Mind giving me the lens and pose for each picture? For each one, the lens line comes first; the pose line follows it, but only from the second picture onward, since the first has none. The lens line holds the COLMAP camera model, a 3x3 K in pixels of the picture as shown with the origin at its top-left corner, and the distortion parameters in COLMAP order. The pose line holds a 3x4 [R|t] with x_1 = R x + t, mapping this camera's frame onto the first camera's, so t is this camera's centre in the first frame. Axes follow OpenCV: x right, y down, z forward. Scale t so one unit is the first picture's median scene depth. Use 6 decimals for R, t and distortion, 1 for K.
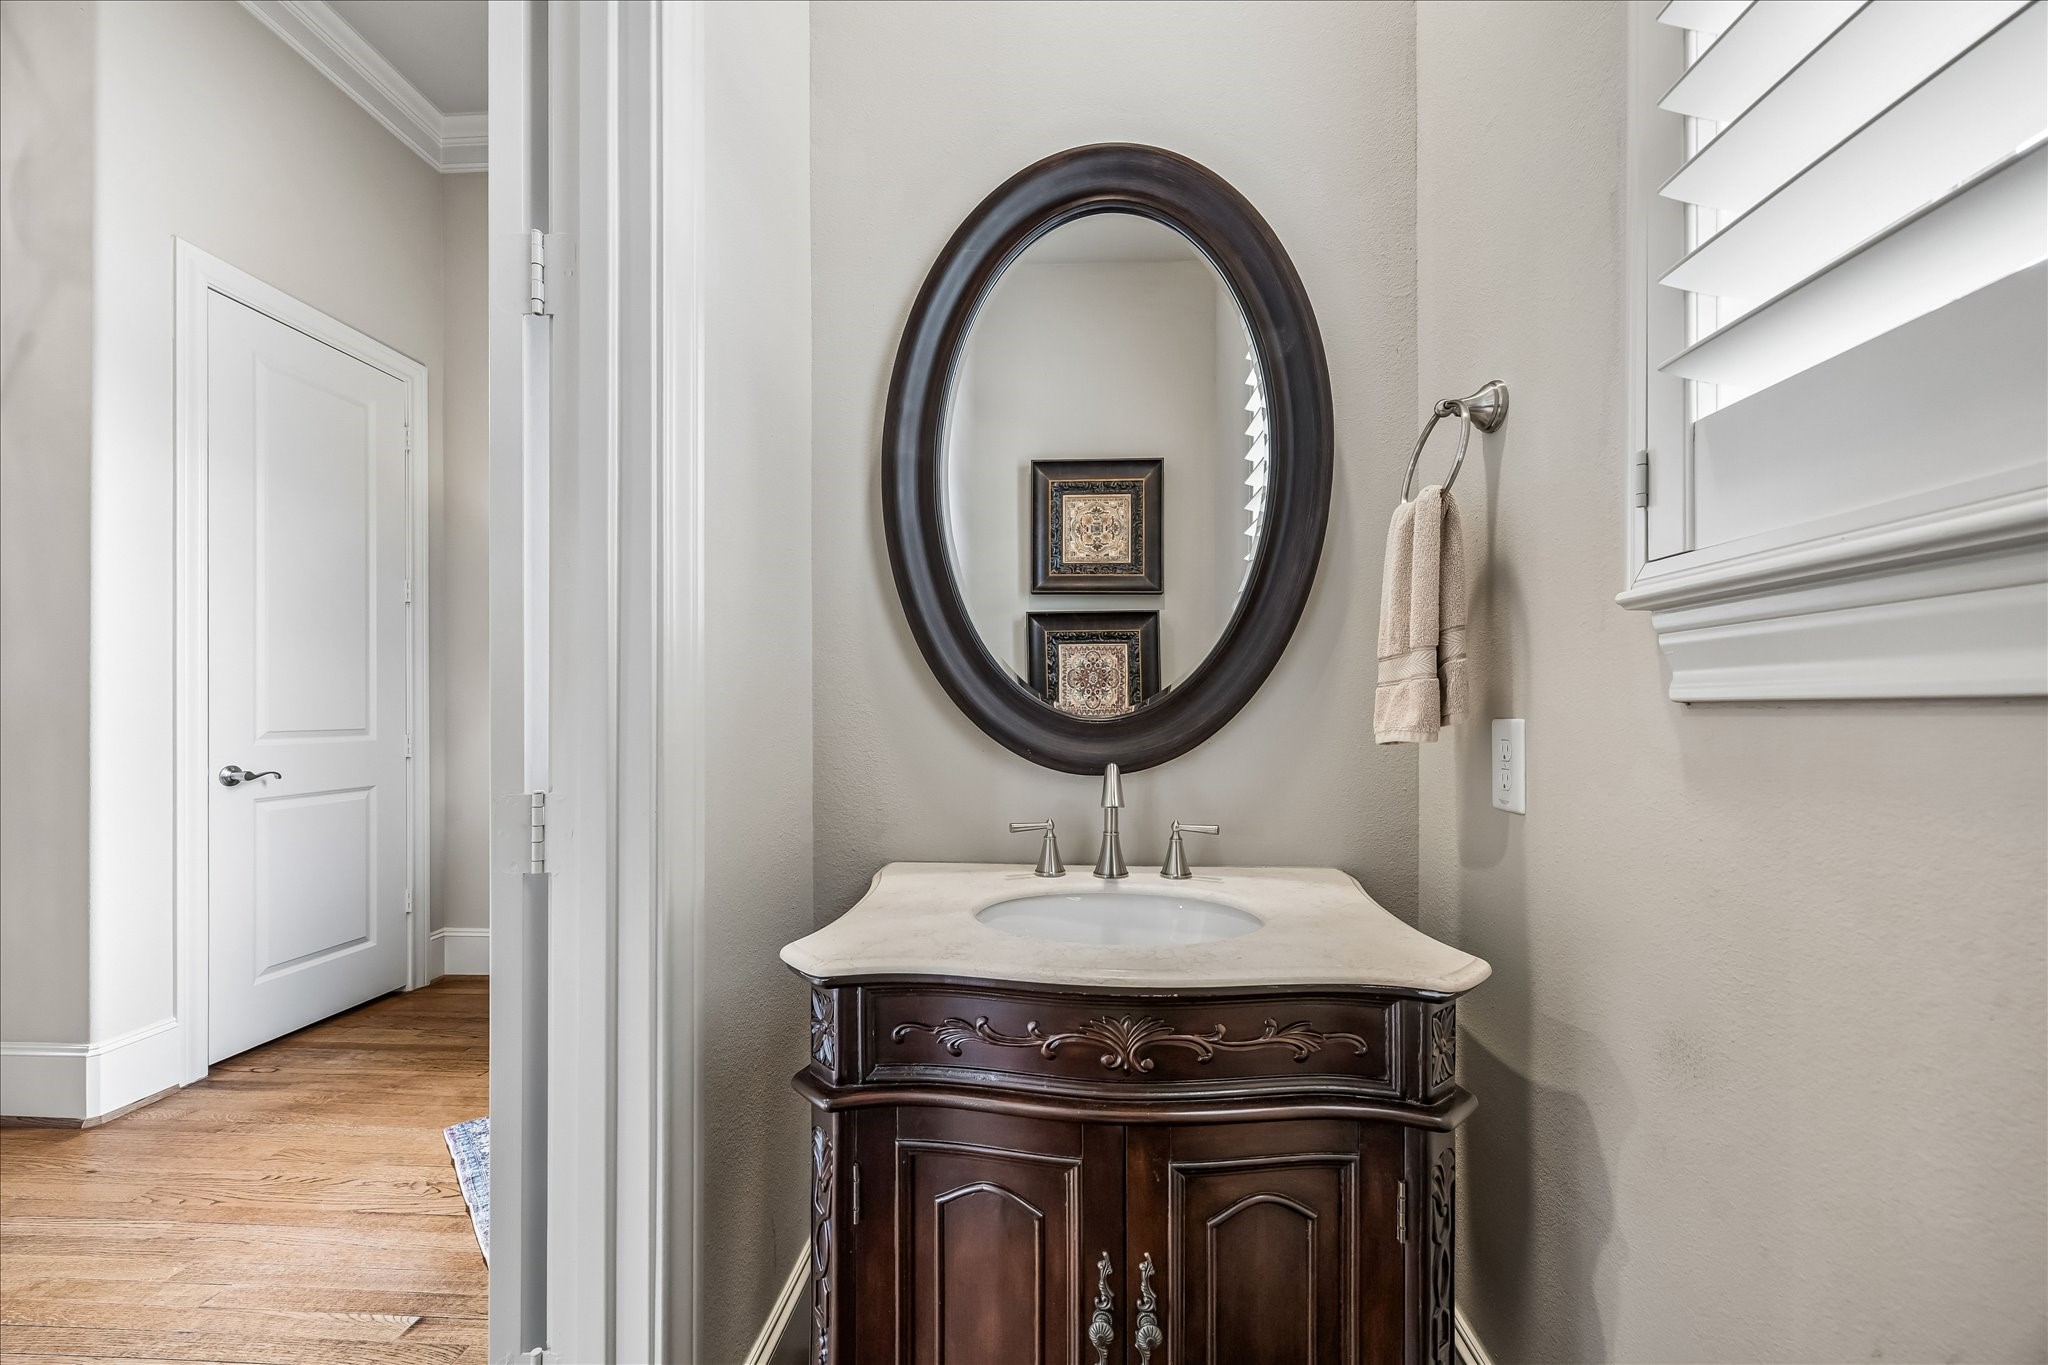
lens RADIAL K [[796.7, 0, 1016.6], [0, 796.7, 697.5], [0, 0, 1]] dist [-0.000106, -0.000225]
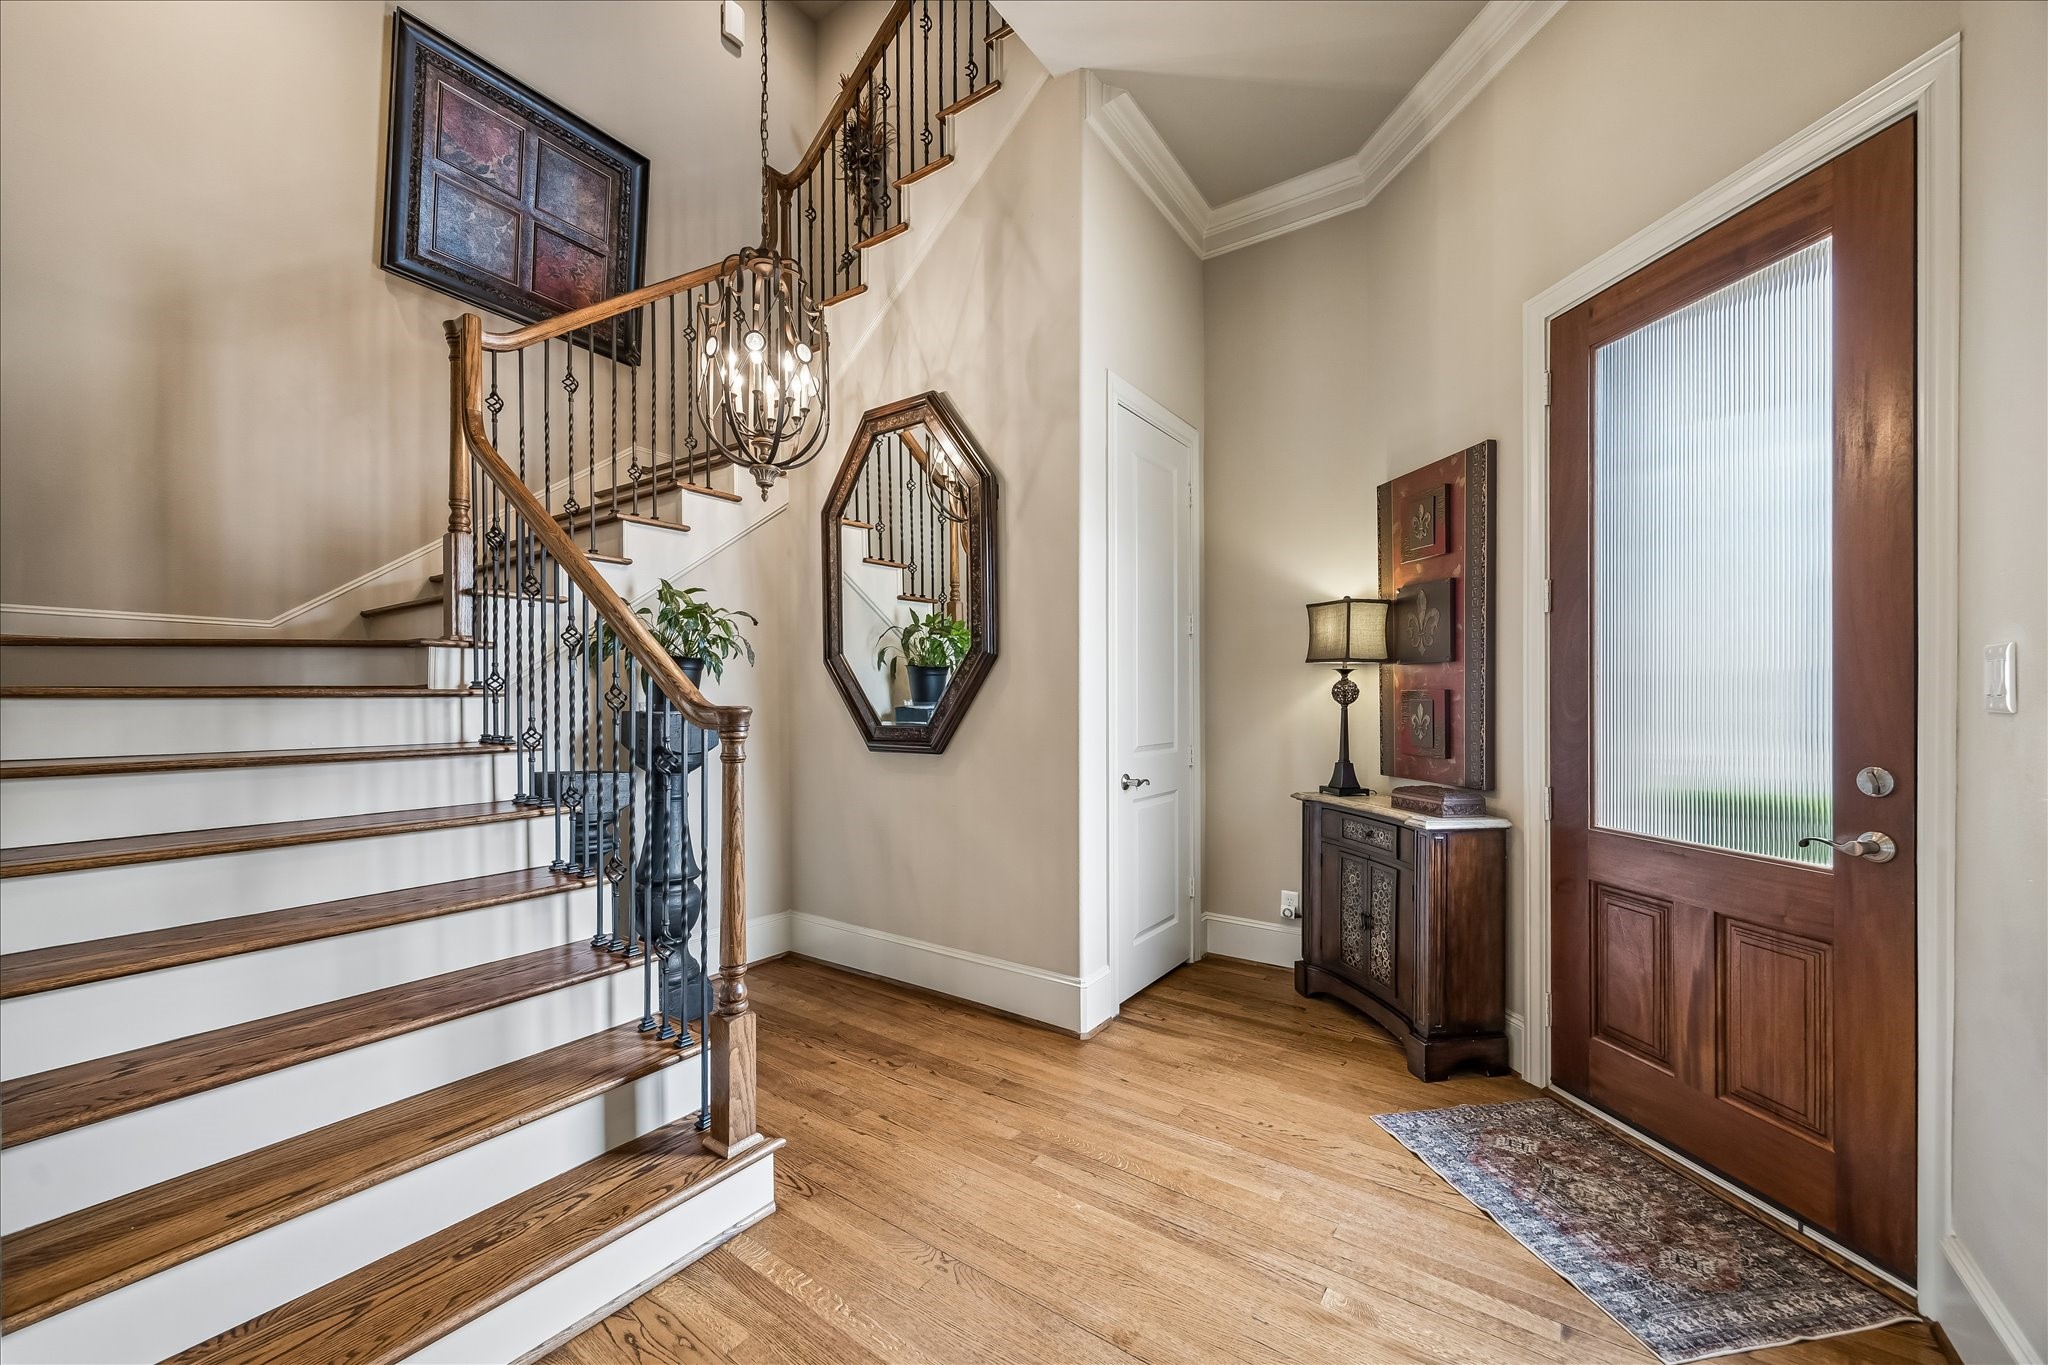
lens RADIAL K [[796.7, 0, 1010.7], [0, 796.7, 693.7], [0, 0, 1]] dist [-0.000106, -0.000225]
pose [[0.843031, -0.000715, -0.537865, -0.466768], [0.005994, 0.999950, 0.008064, -0.055592], [0.537832, -0.010022, 0.842993, -0.182468]]
